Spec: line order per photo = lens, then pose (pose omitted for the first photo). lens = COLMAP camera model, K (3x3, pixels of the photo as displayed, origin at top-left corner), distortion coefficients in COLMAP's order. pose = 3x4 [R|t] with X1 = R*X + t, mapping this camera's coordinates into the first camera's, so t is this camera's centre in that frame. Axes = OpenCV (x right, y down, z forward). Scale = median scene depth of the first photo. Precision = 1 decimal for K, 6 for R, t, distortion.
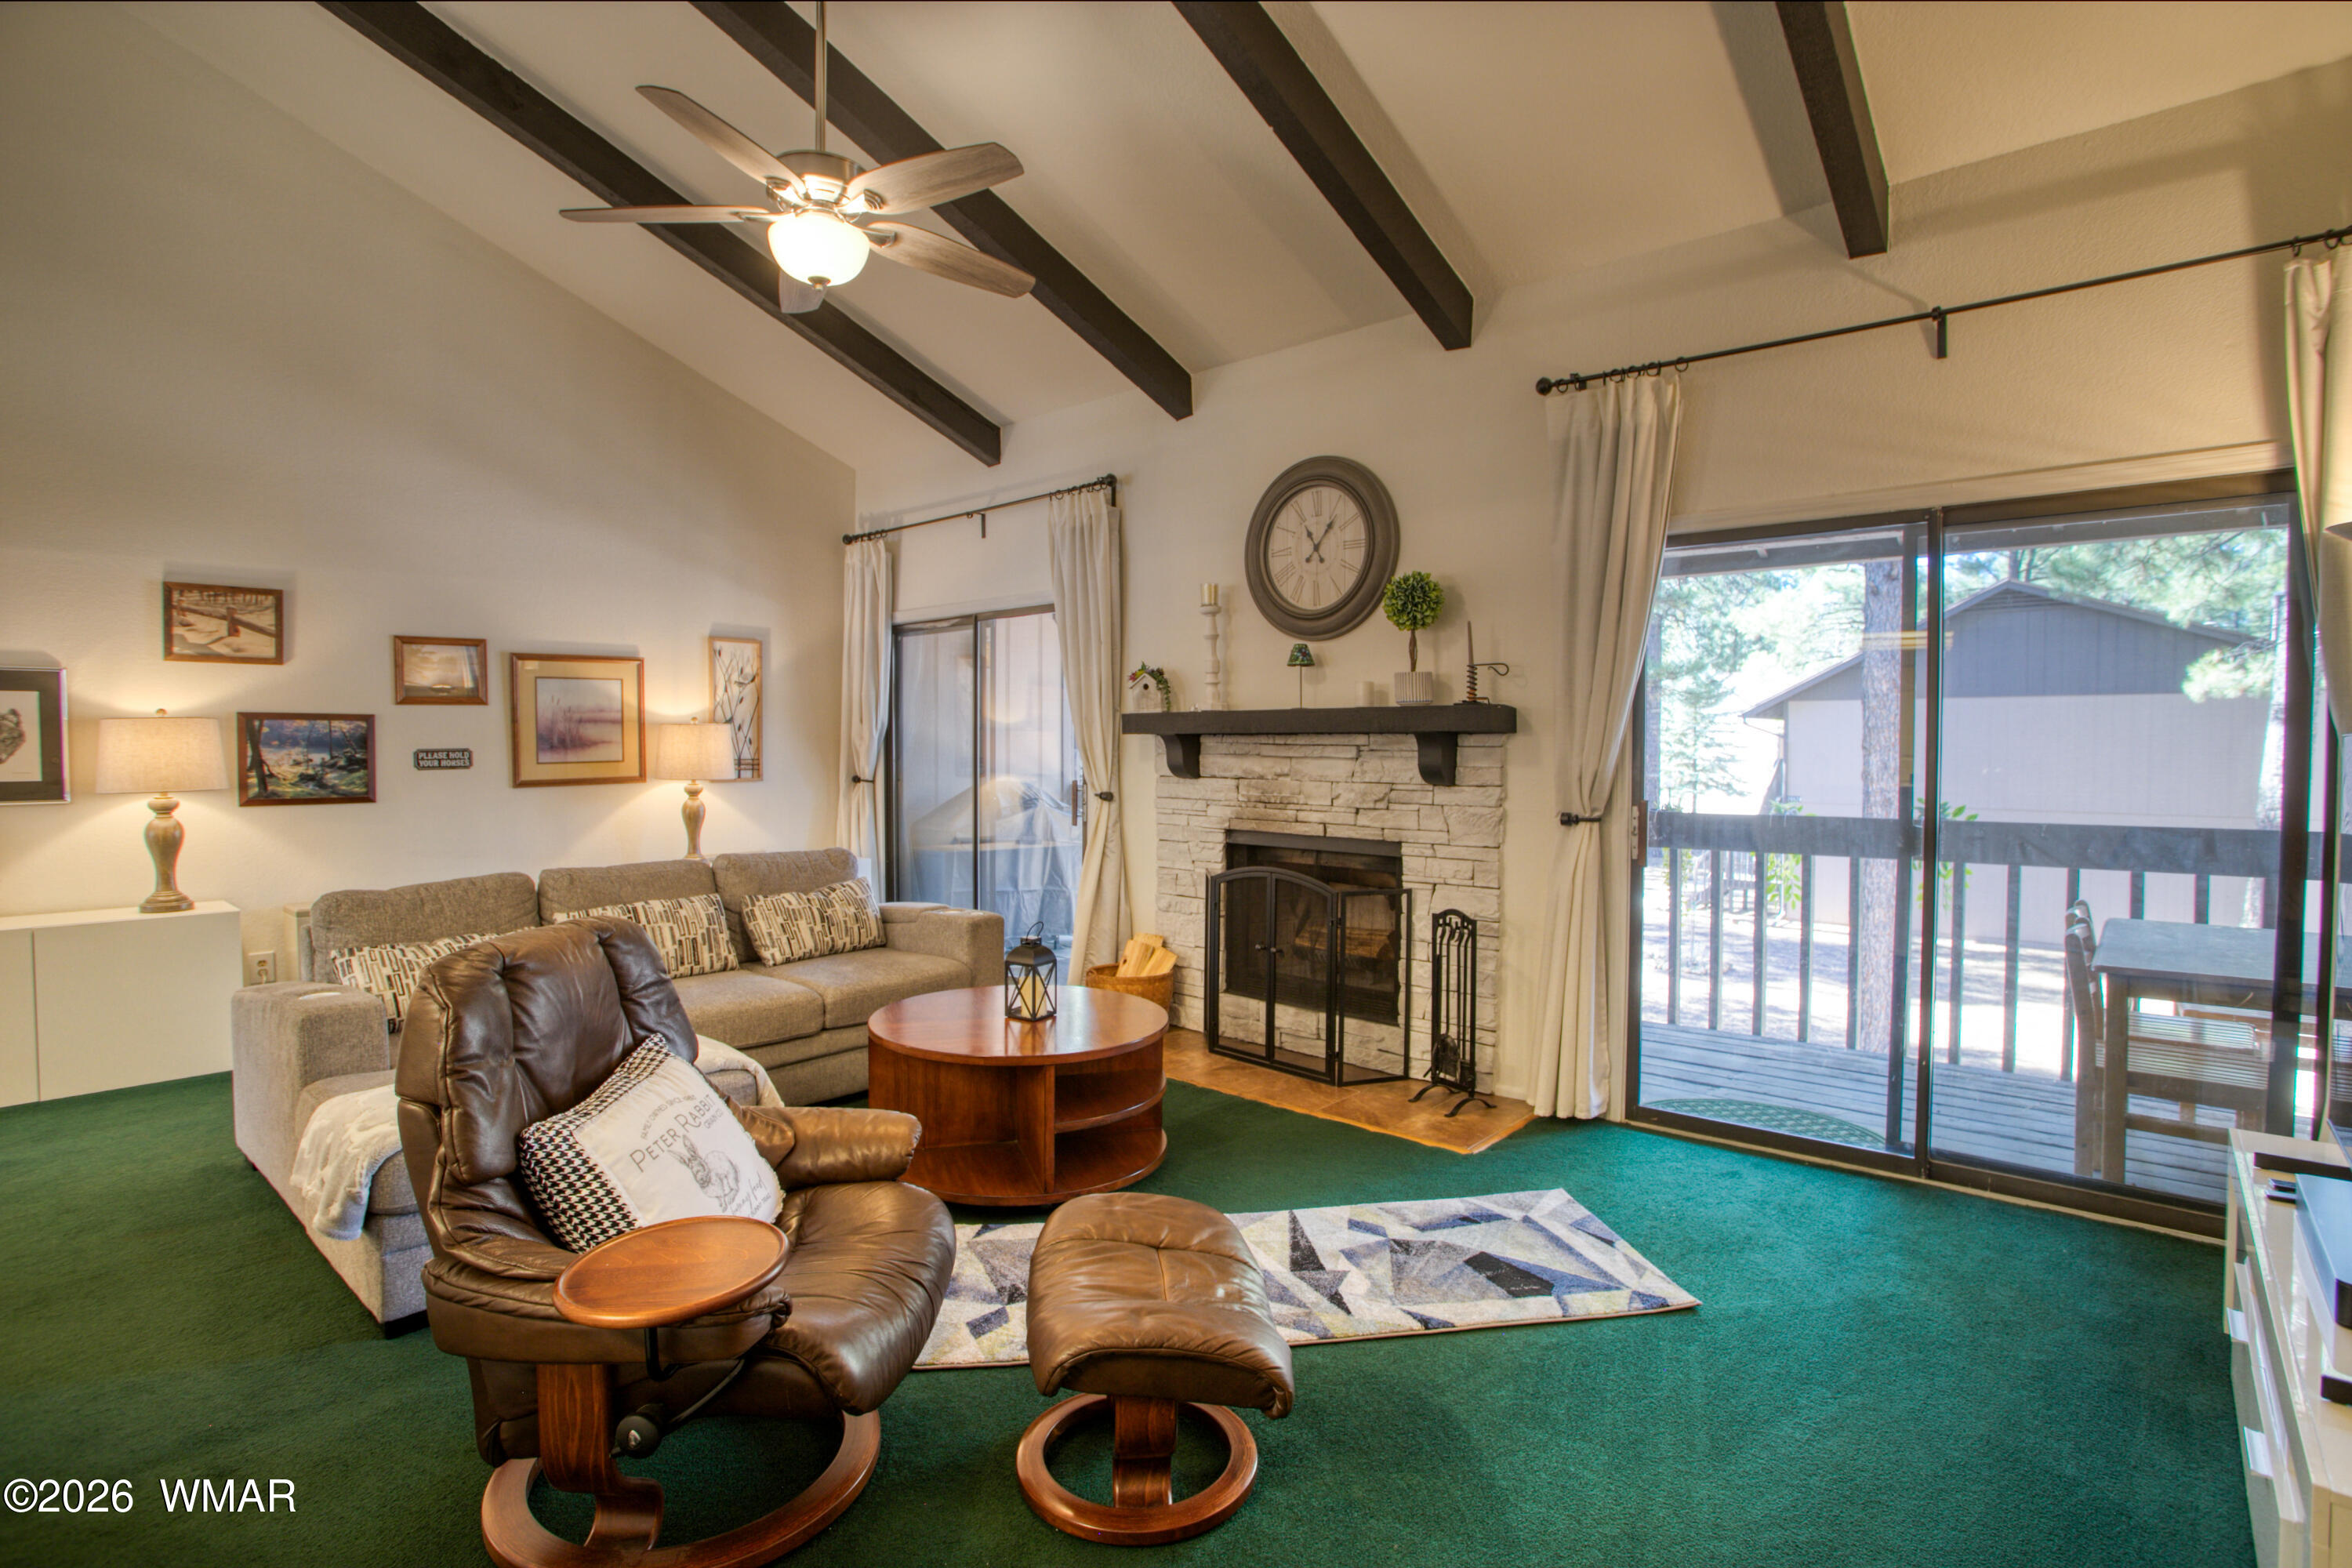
lens RADIAL K [[1133.3, 0, 1180.0], [0, 1133.3, 774.0], [0, 0, 1]] dist [-0.044232, 0.008328]
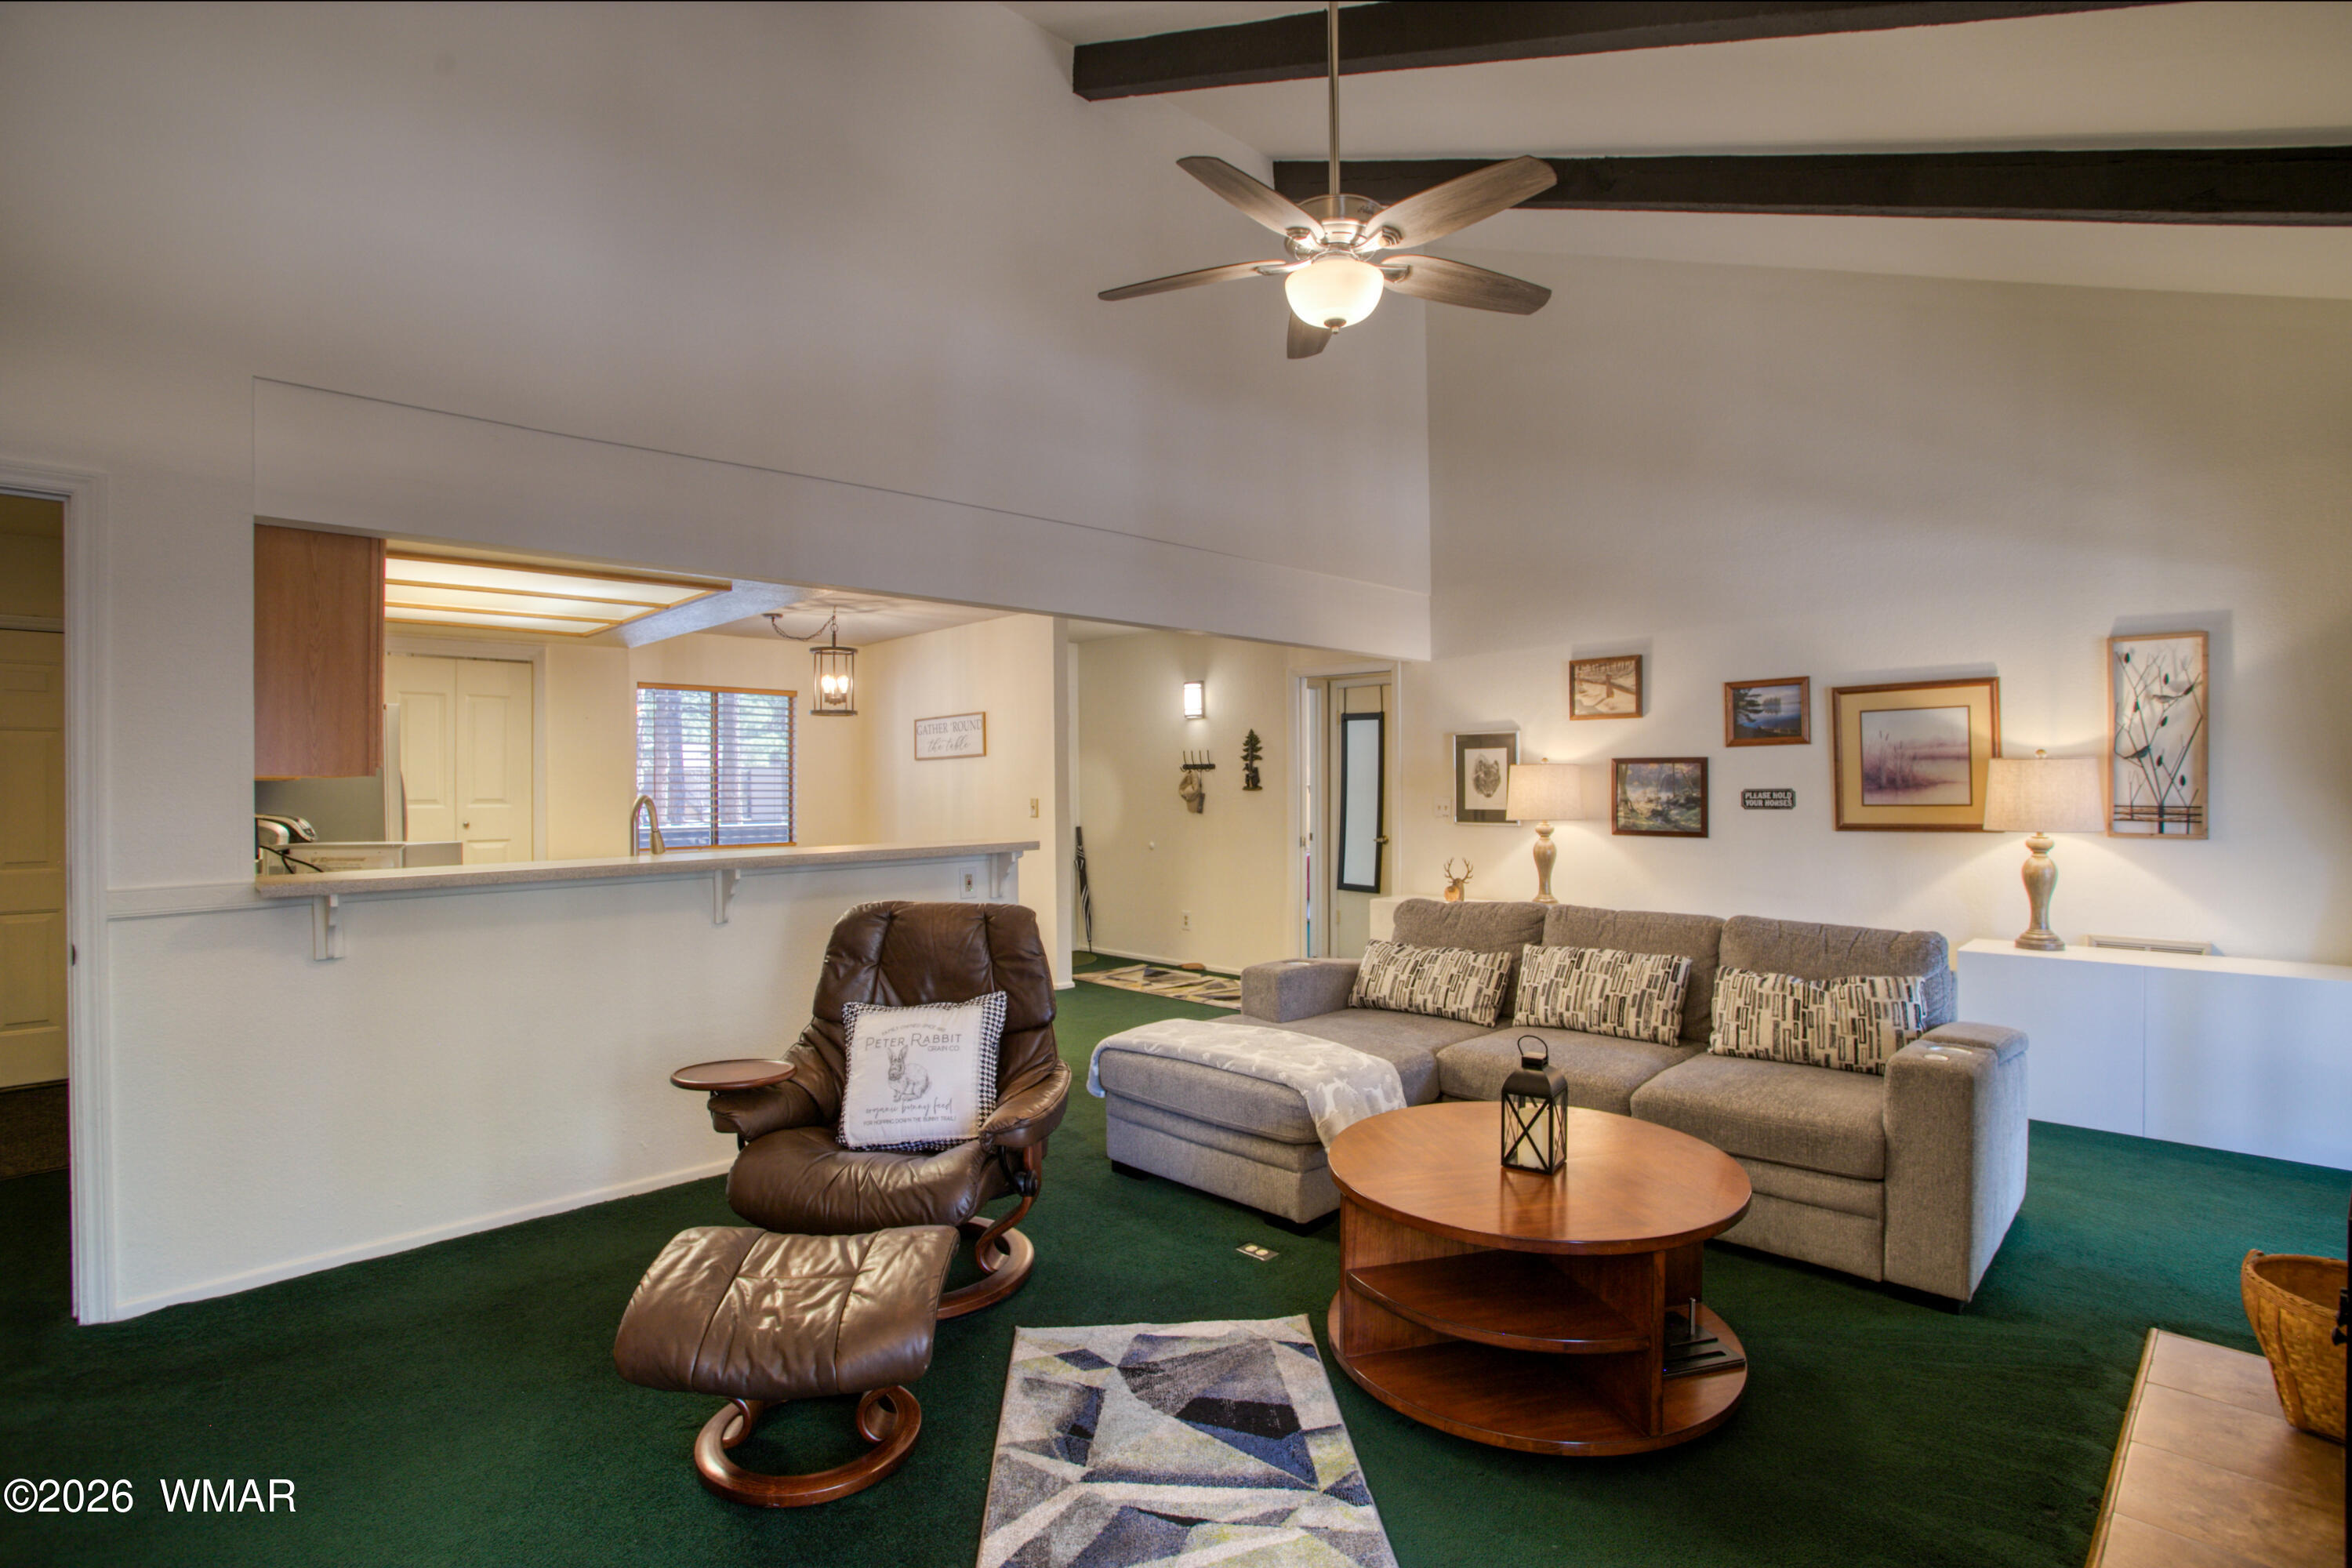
lens RADIAL K [[1133.3, 0, 1177.5], [0, 1133.3, 777.9], [0, 0, 1]] dist [-0.044232, 0.008328]
pose [[-0.044254, -0.004145, -0.999012, 0.406791], [-0.025066, 0.999681, -0.003037, -0.017221], [0.998706, 0.024907, -0.044344, 0.541205]]
